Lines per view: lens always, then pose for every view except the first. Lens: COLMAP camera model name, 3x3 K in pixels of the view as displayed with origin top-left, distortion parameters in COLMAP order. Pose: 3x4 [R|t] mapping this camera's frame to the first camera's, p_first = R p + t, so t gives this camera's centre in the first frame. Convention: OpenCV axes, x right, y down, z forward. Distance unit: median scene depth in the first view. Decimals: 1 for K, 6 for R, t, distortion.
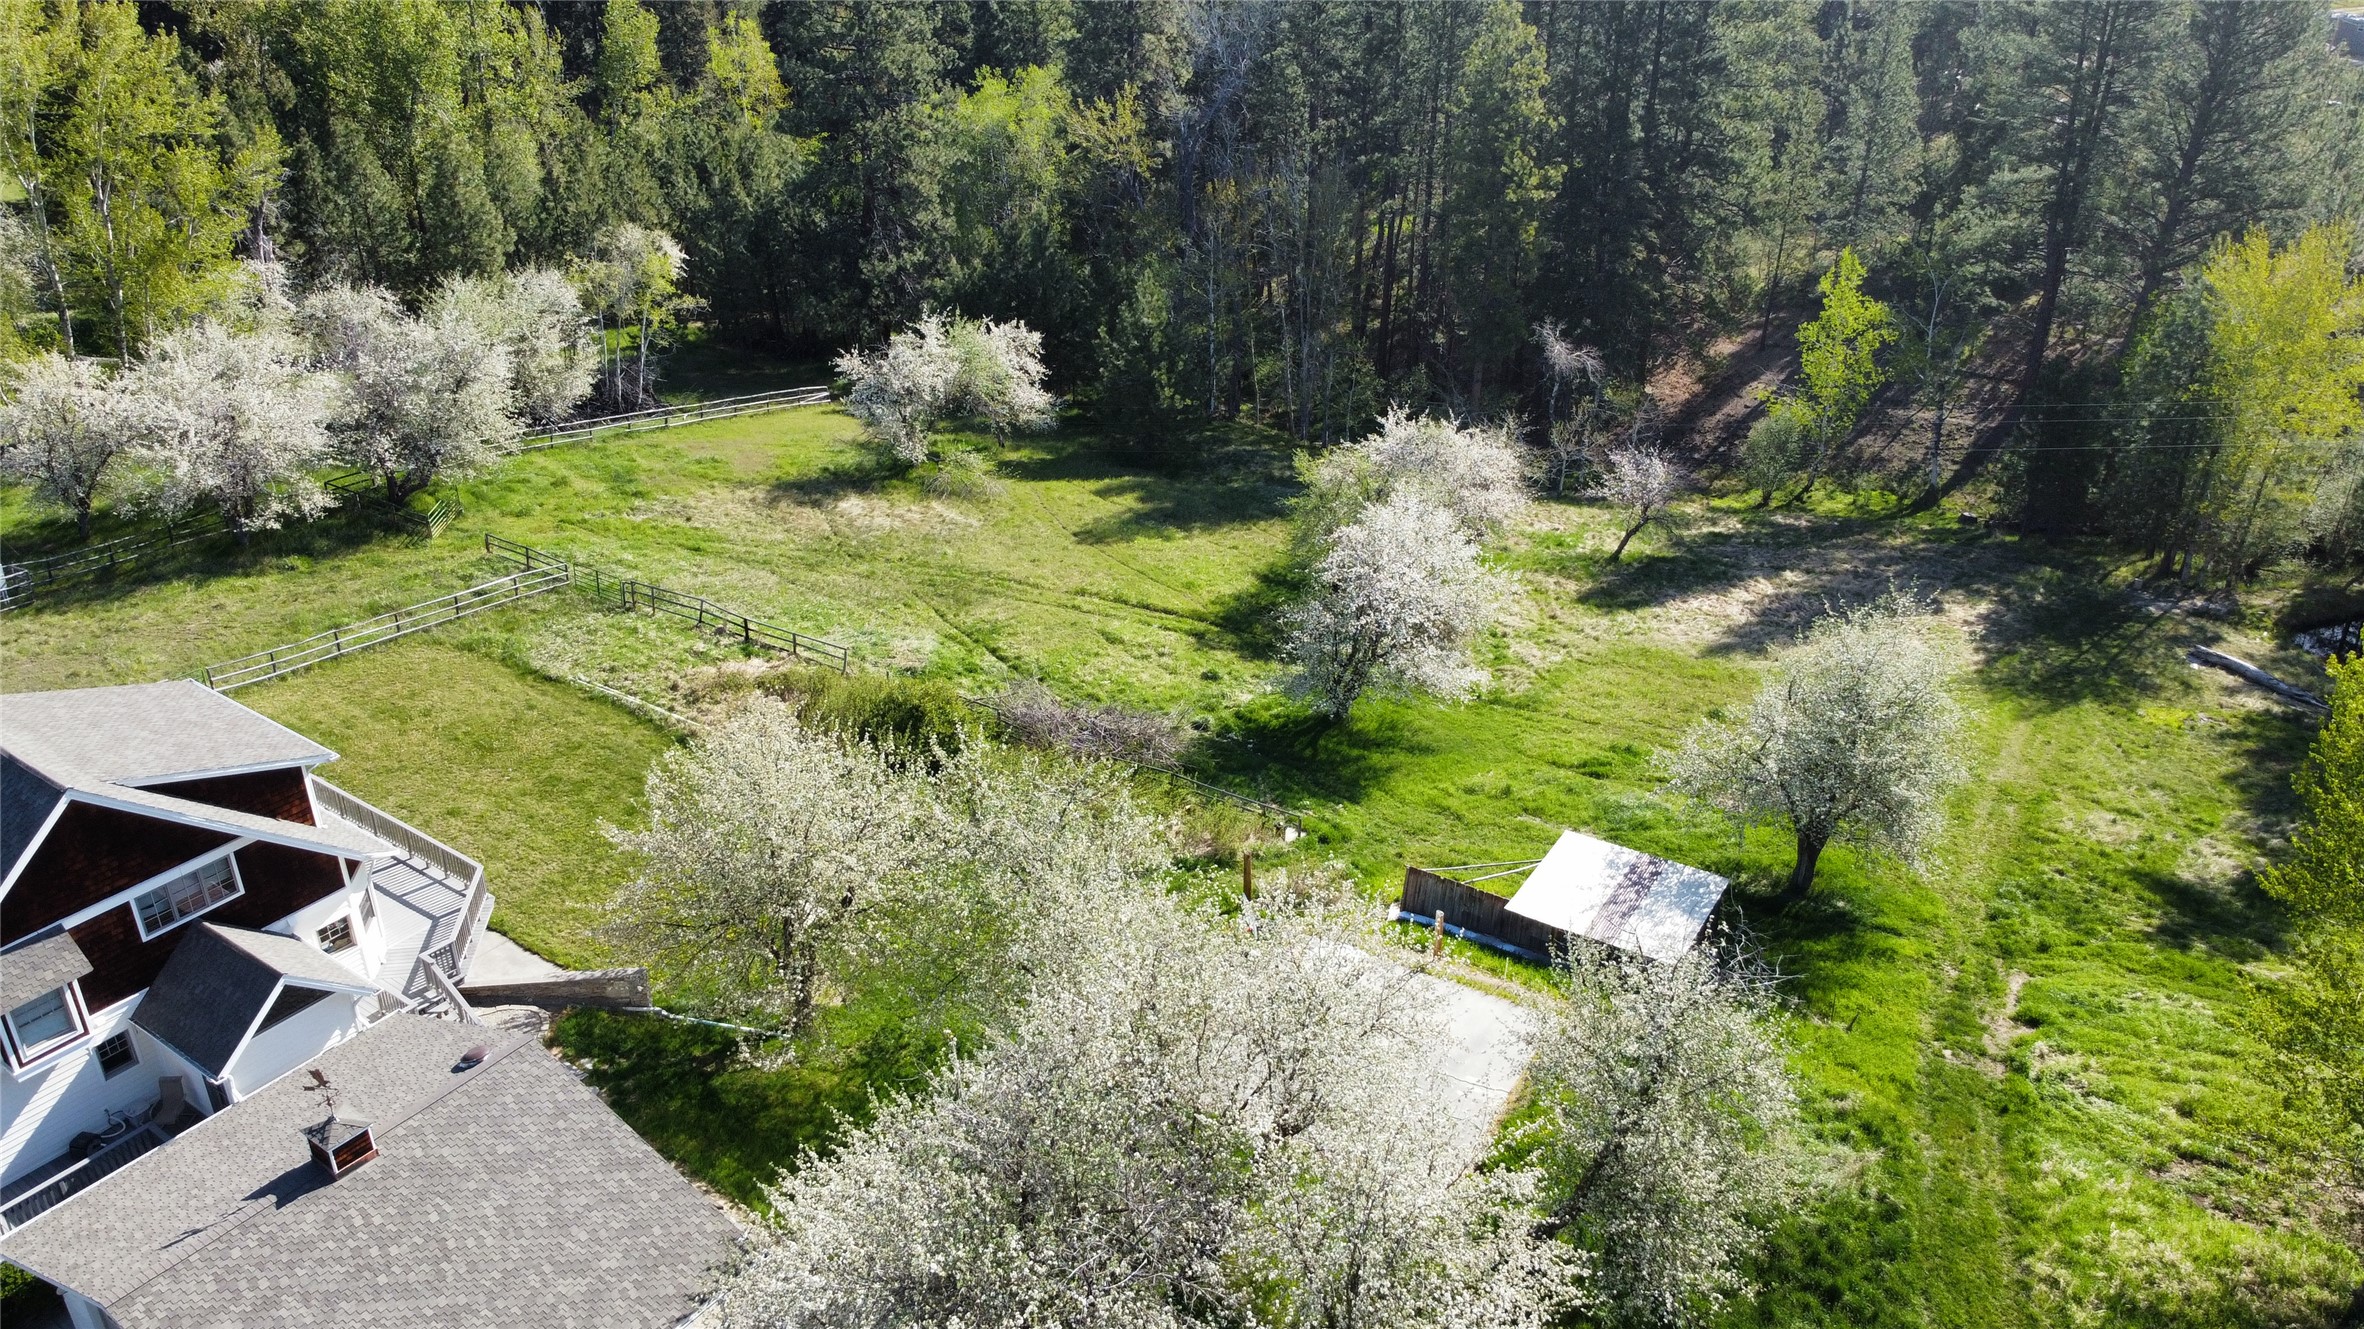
lens RADIAL K [[1776.6, 0, 1162.6], [0, 1776.6, 657.2], [0, 0, 1]] dist [0.000326, -0.004185]
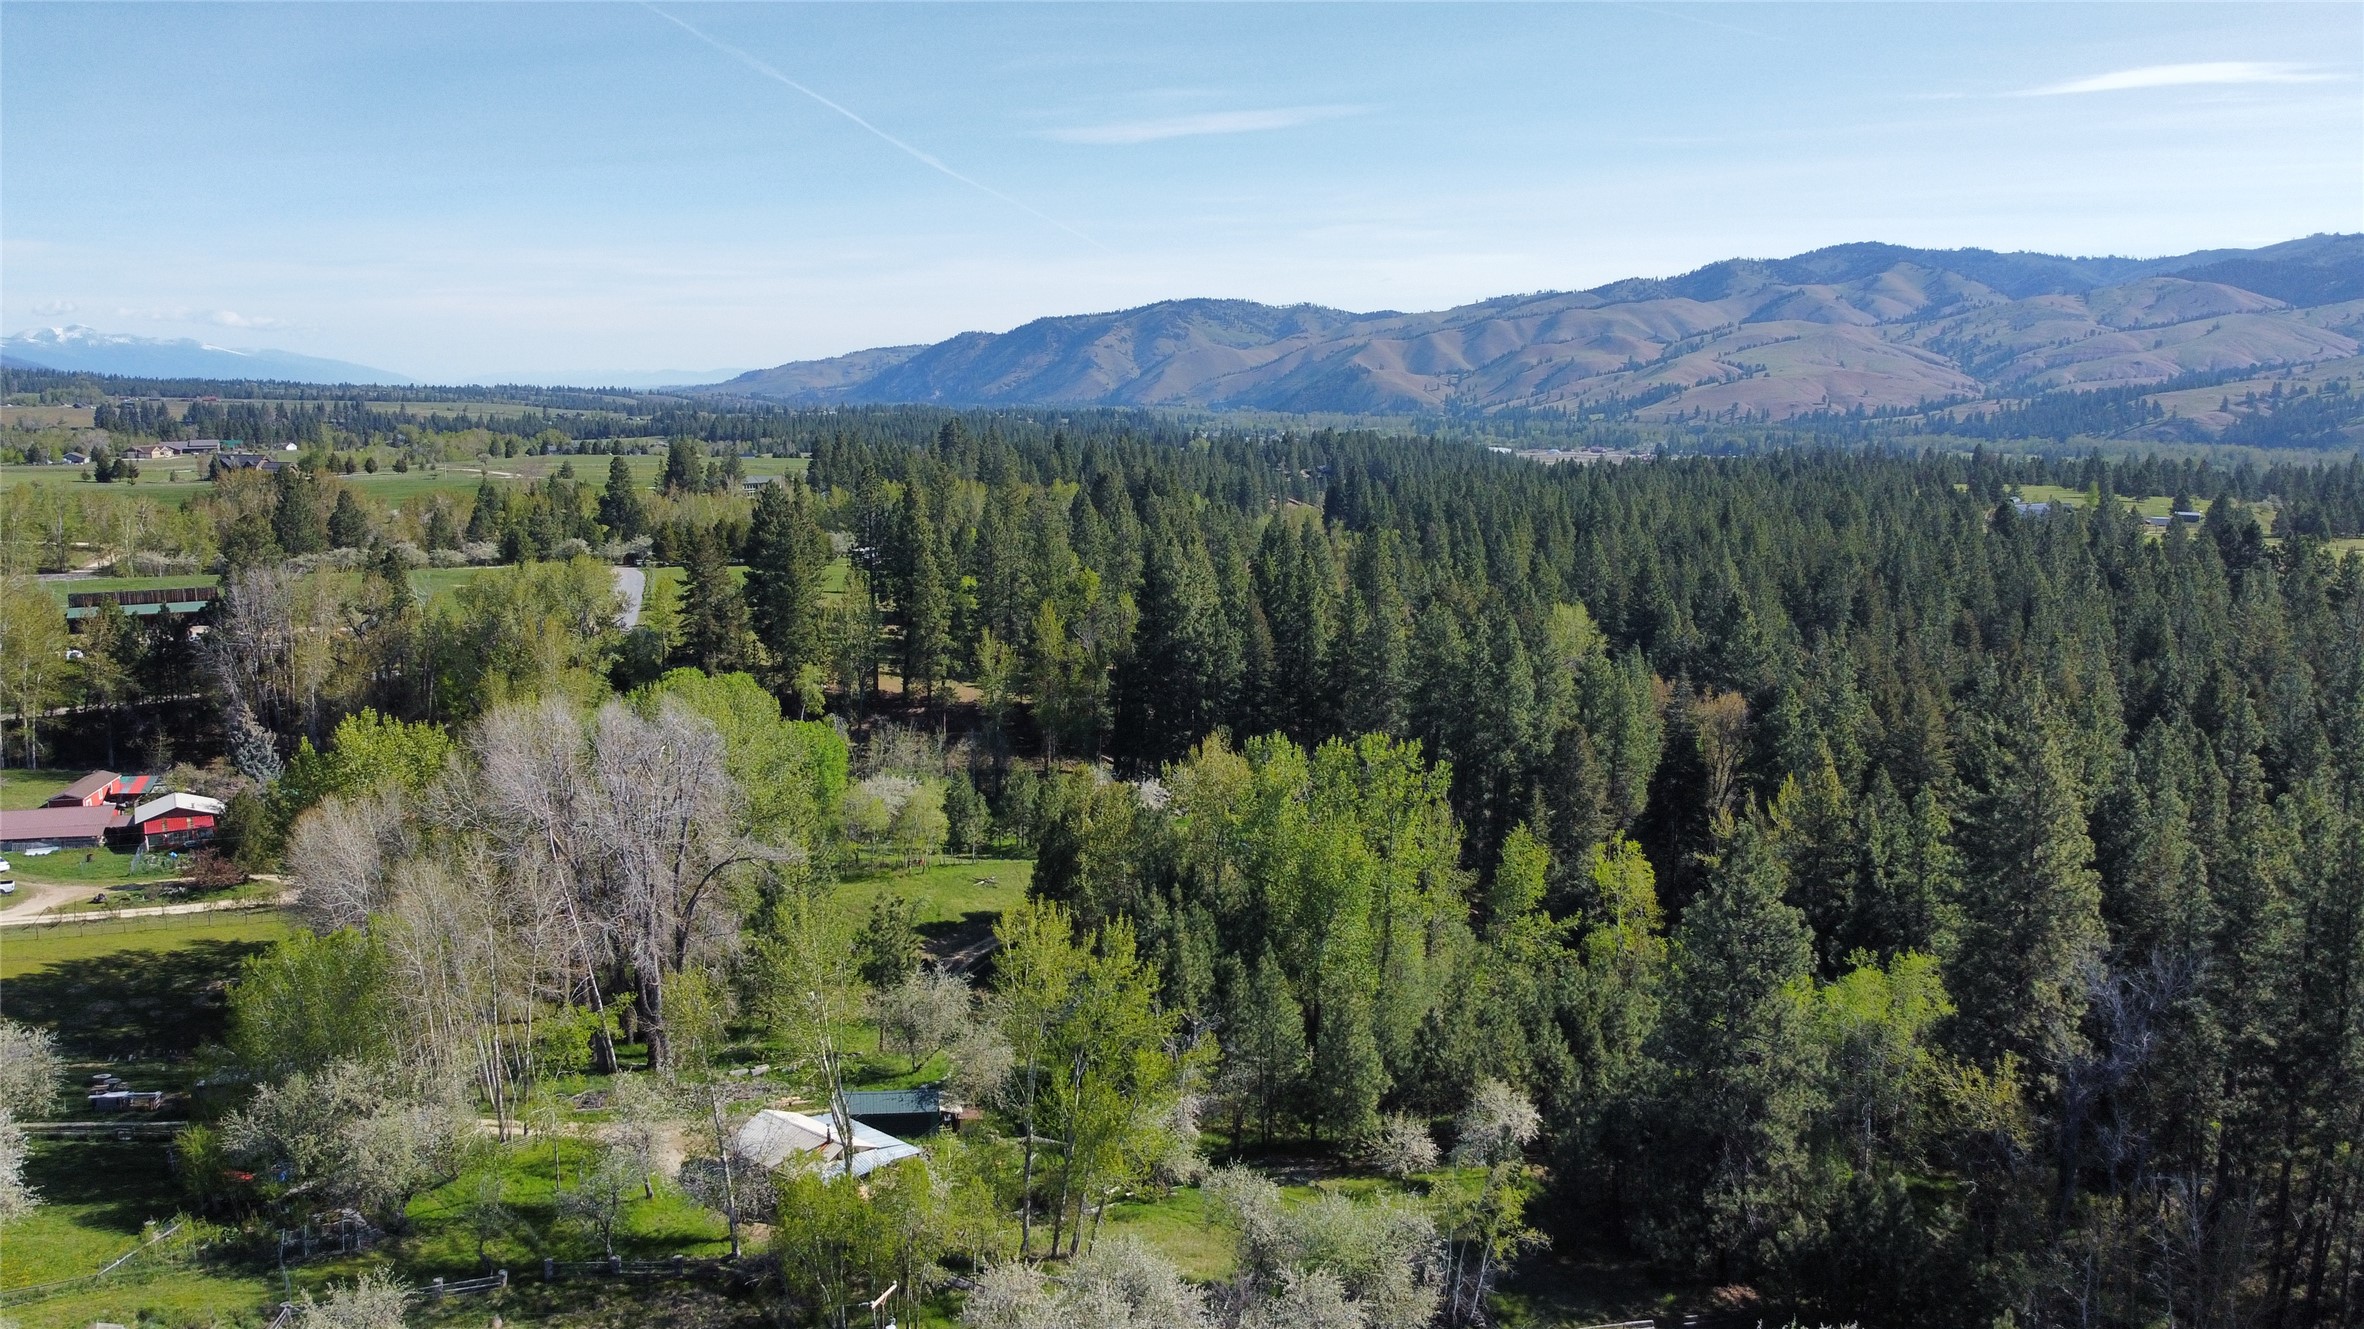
lens RADIAL K [[1778.0, 0, 1173.1], [0, 1778.0, 654.4], [0, 0, 1]] dist [-0.006613, -0.003998]
pose [[0.887160, 0.075008, -0.455325, 0.000511], [-0.209253, 0.944815, -0.252067, -0.281148], [0.411291, 0.318902, 0.853898, -0.139166]]
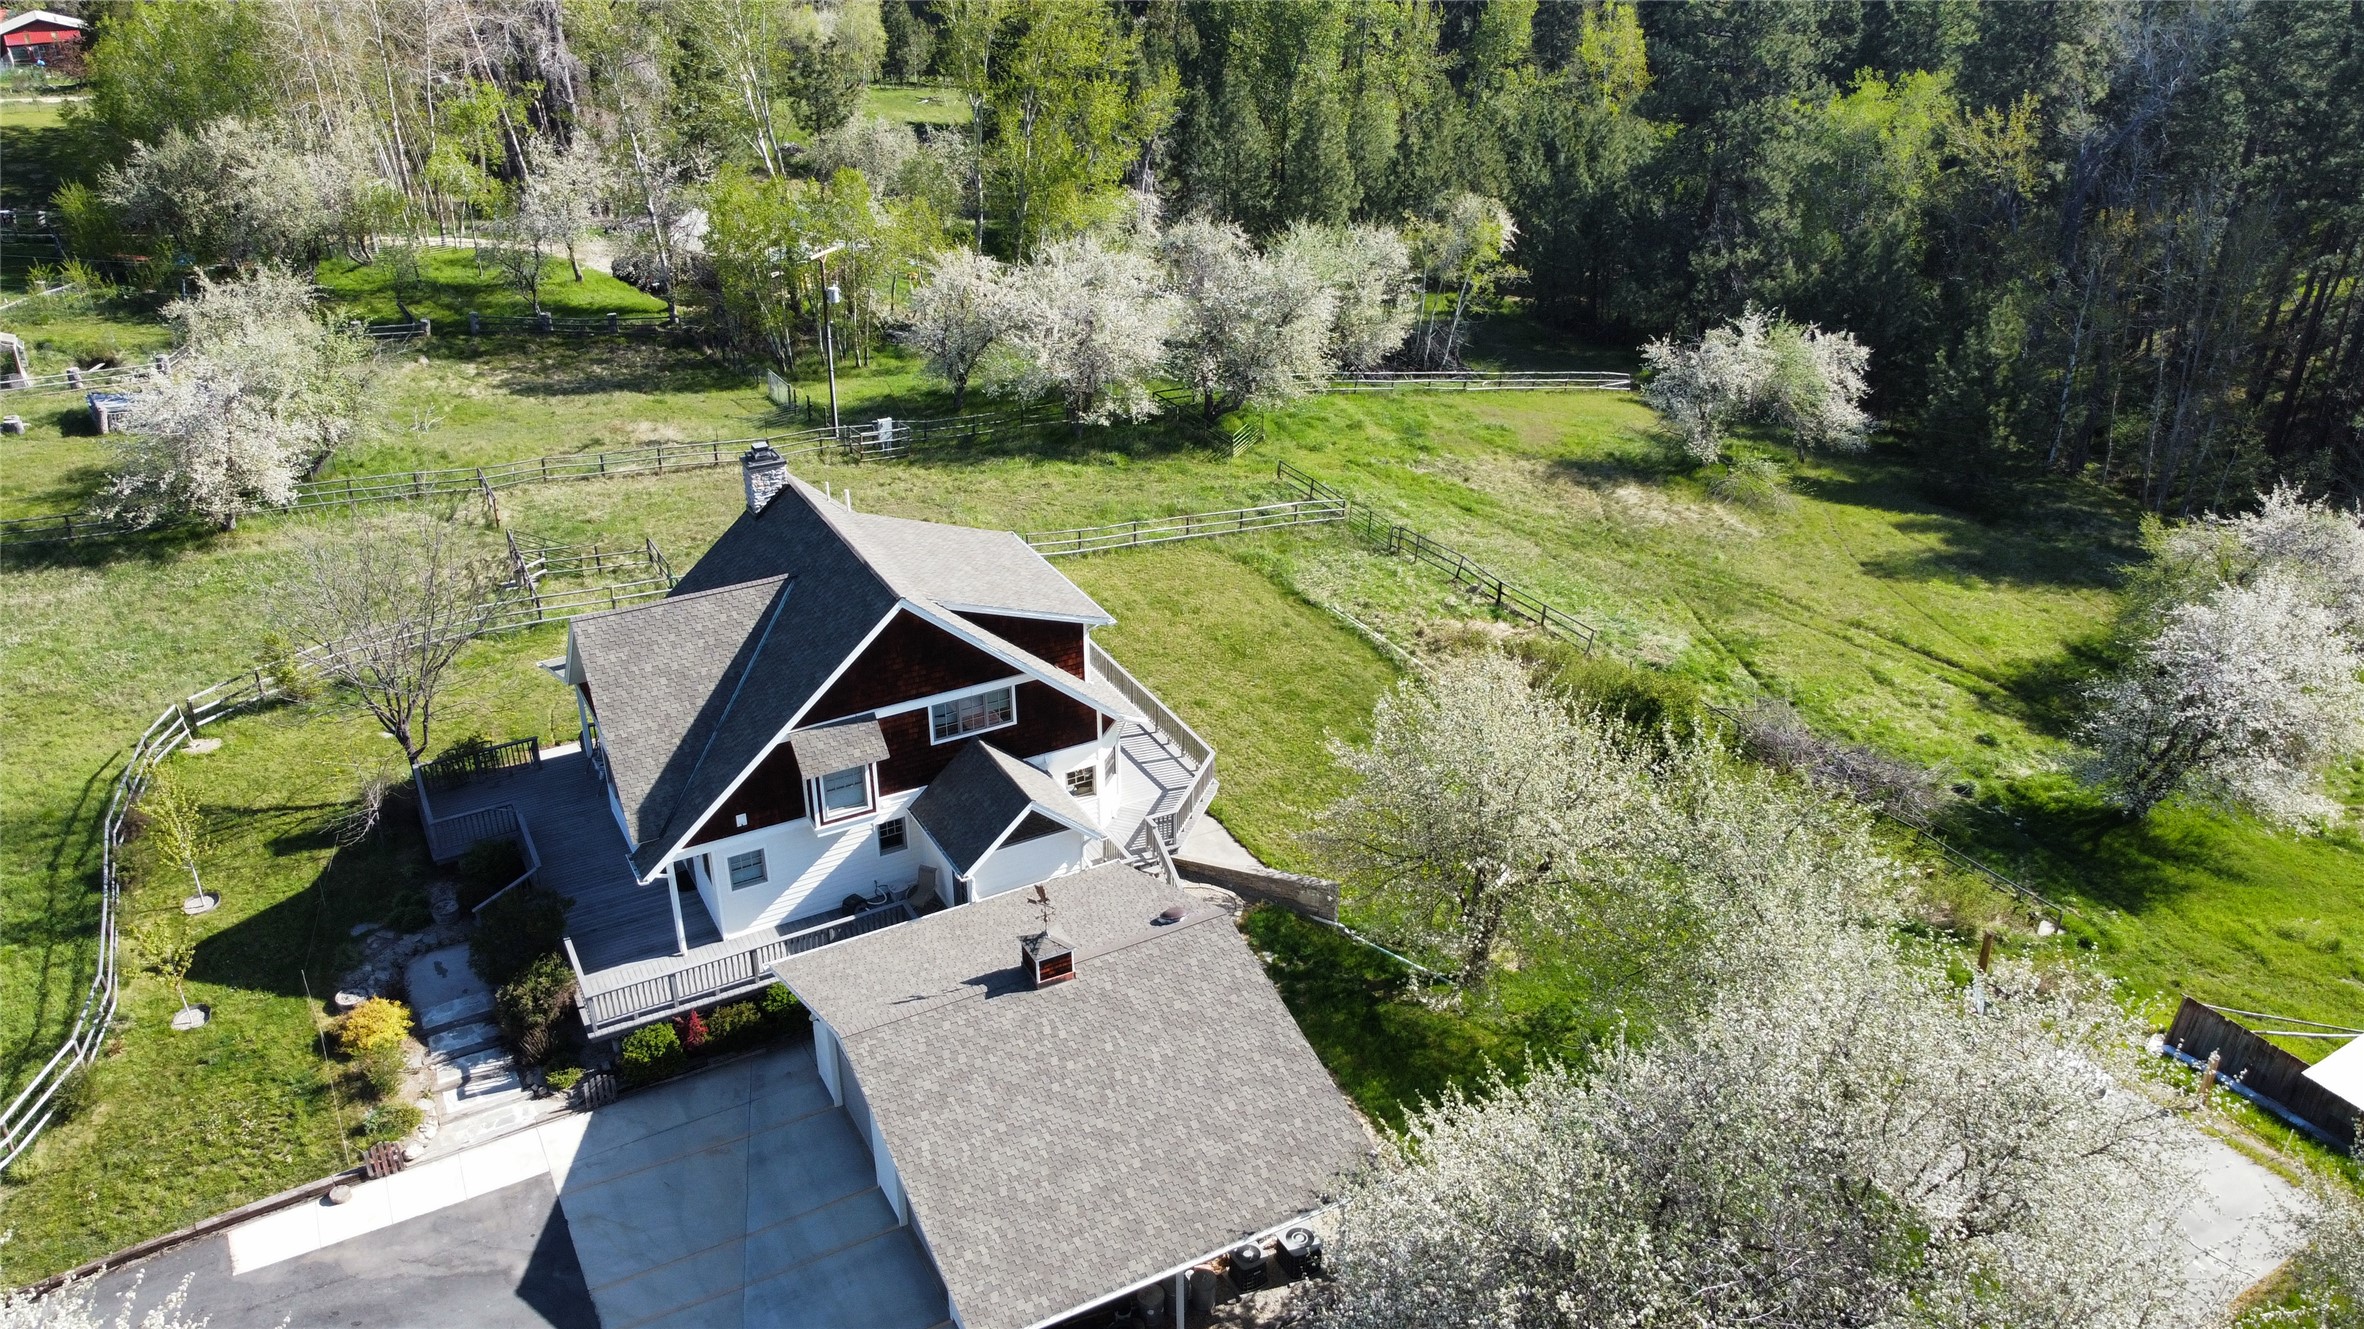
lens RADIAL K [[1778.0, 0, 1173.1], [0, 1778.0, 654.4], [0, 0, 1]] dist [-0.006613, -0.003998]
pose [[0.898238, 0.200044, -0.391345, -0.000139], [-0.199907, 0.978933, 0.041565, 0.012378], [0.391415, 0.040898, 0.919305, 0.005197]]
